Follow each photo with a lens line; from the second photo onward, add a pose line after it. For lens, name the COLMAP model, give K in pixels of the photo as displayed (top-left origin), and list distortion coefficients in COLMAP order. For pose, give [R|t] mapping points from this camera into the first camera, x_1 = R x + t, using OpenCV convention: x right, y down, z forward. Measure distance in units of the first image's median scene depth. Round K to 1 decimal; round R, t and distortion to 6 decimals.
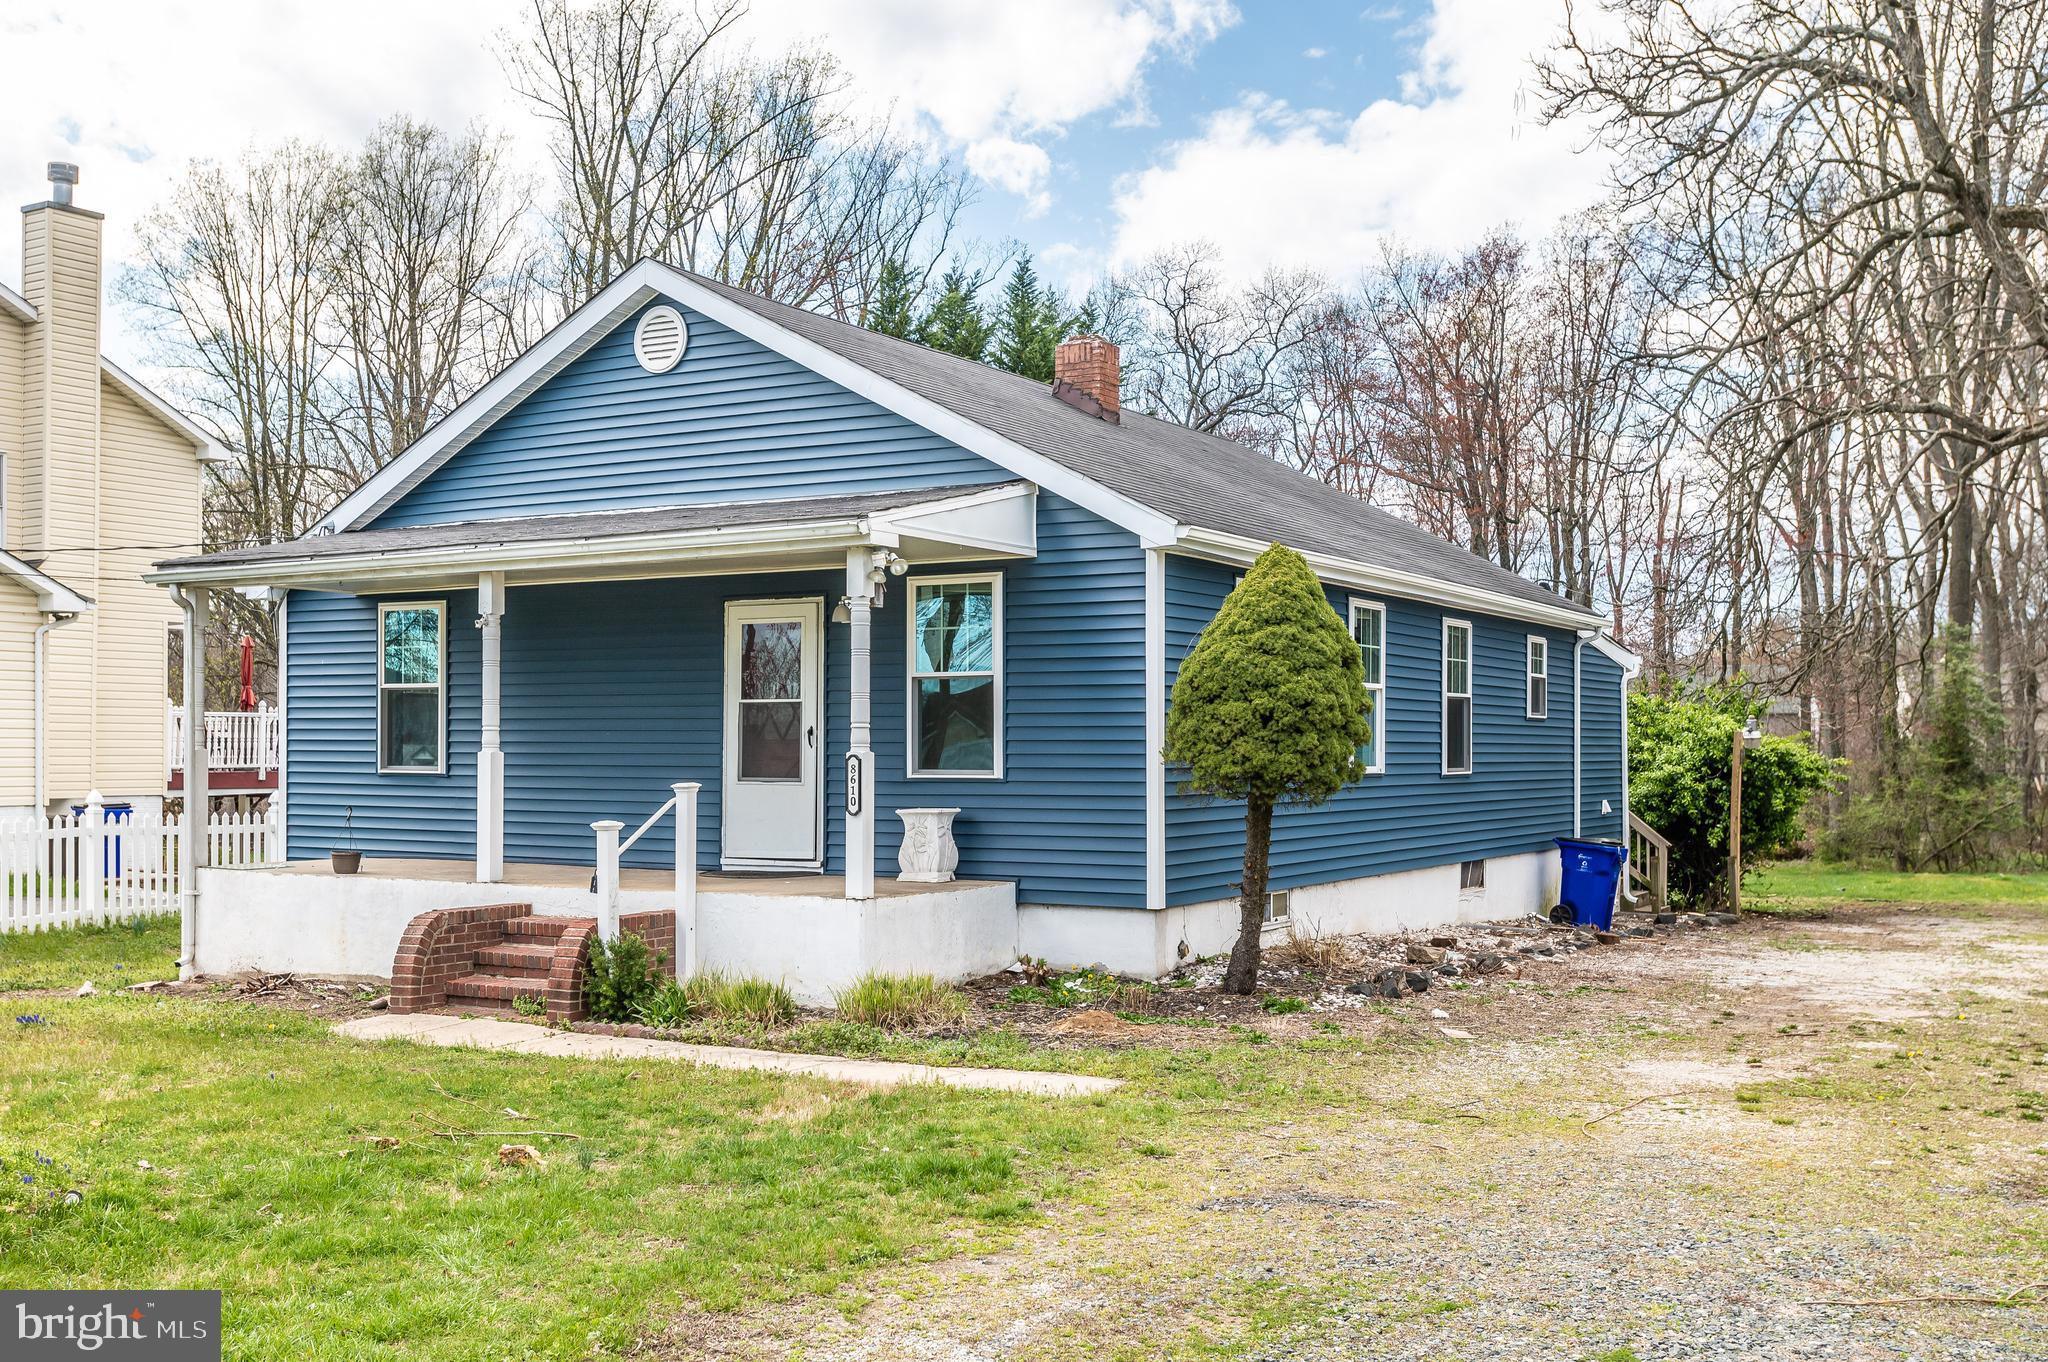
lens RADIAL K [[2031.2, 0, 1024.4], [0, 2031.2, 749.9], [0, 0, 1]] dist [0.003294, 0.004741]
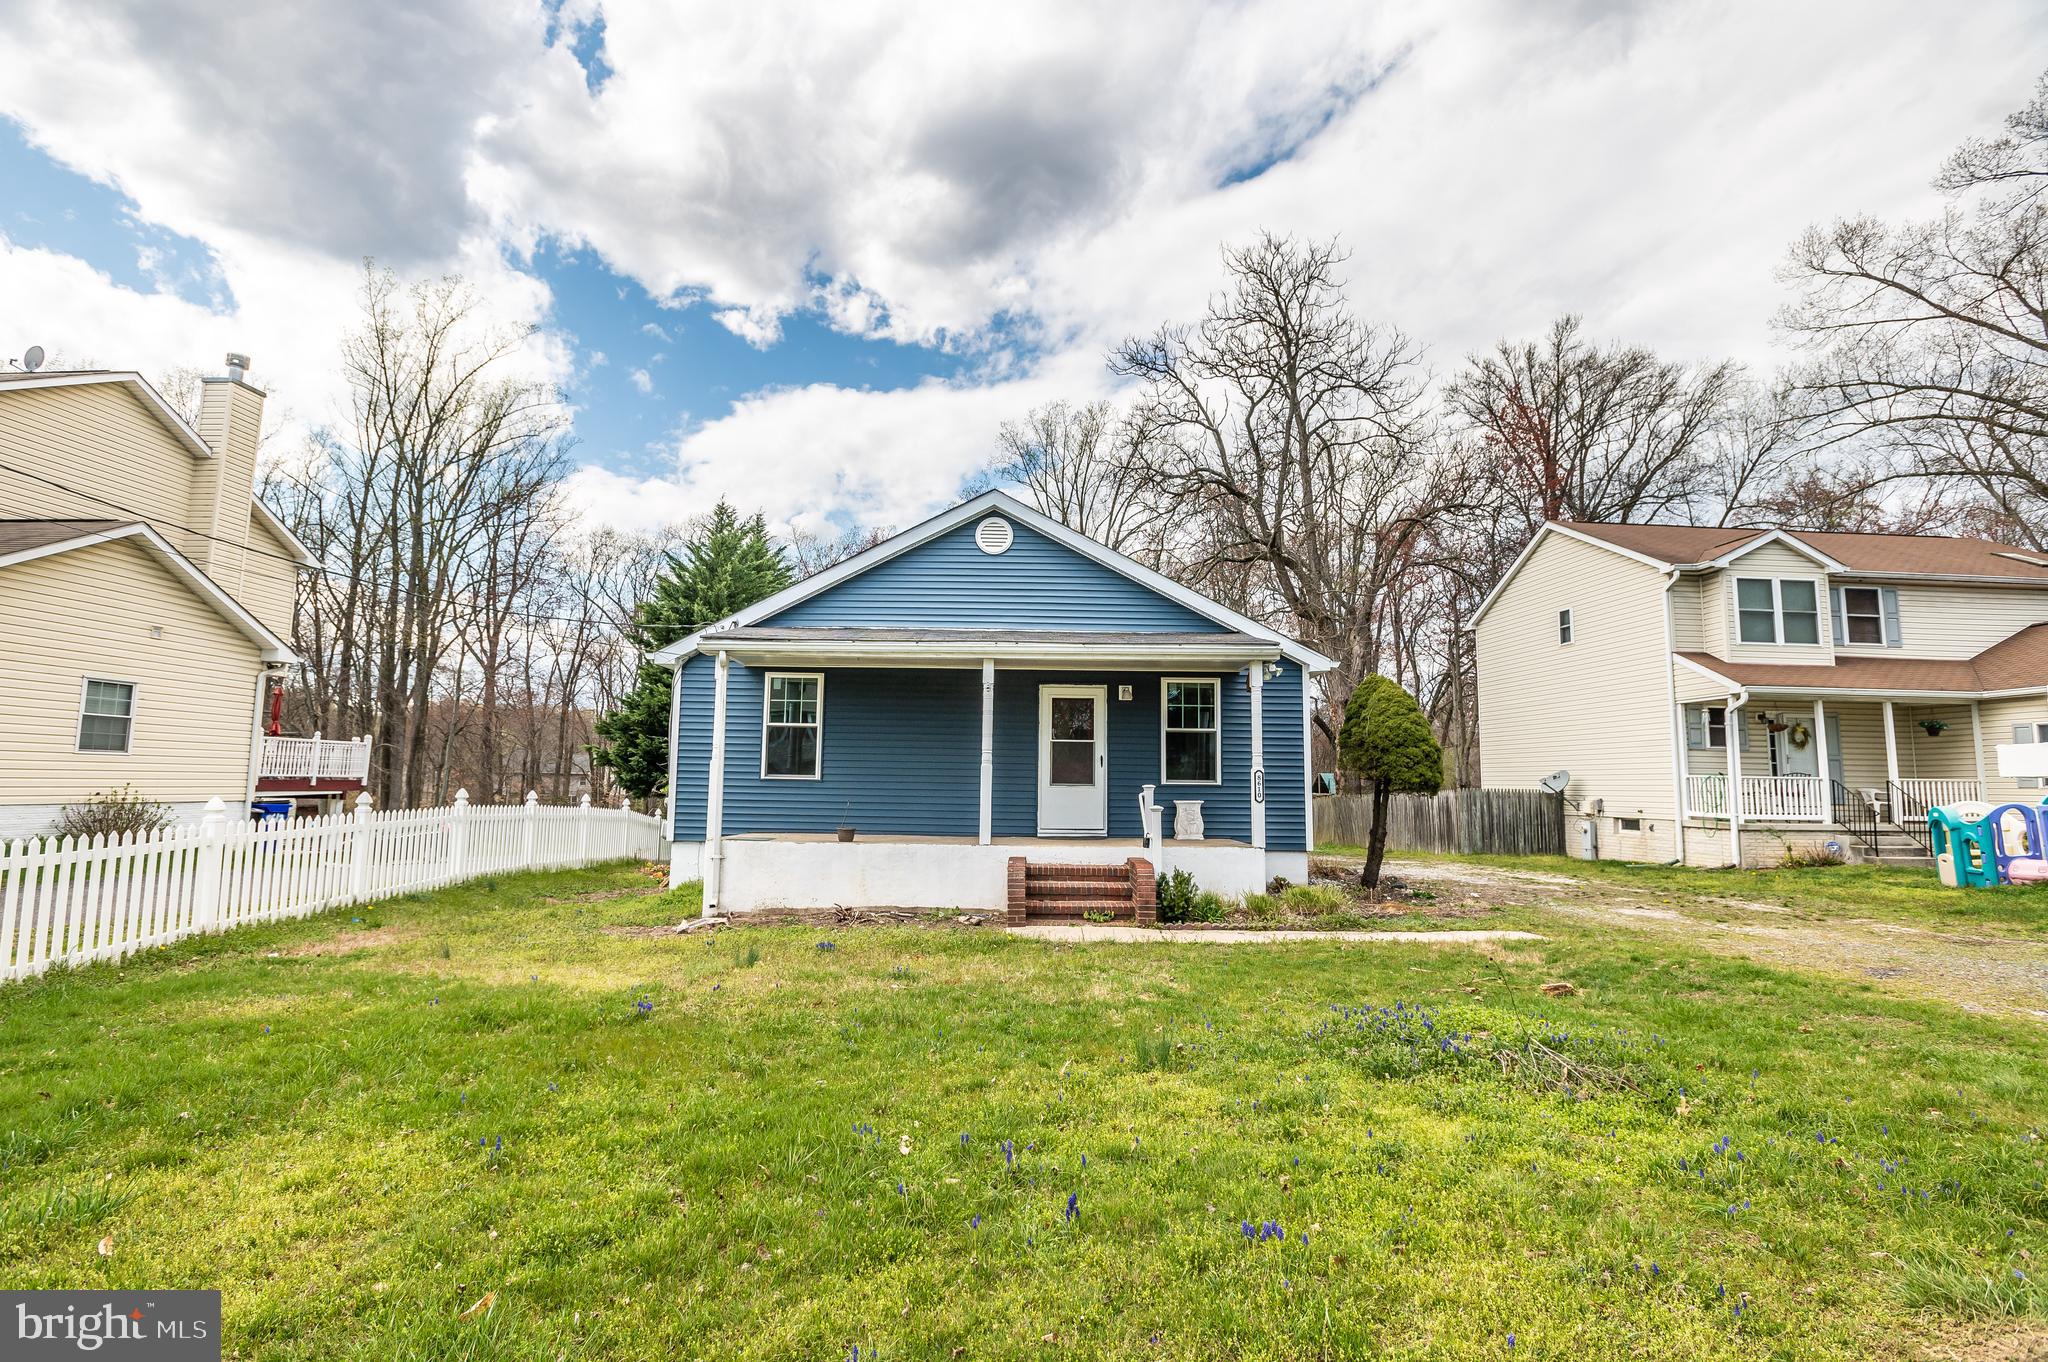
lens RADIAL K [[982.0, 0, 1024.0], [0, 982.0, 681.0], [0, 0, 1]] dist [-0.003000, -0.000141]
pose [[0.867580, 0.061543, 0.493475, -0.596872], [-0.012201, 0.994648, -0.102594, 0.013427], [-0.497148, 0.082988, 0.863688, 0.262353]]
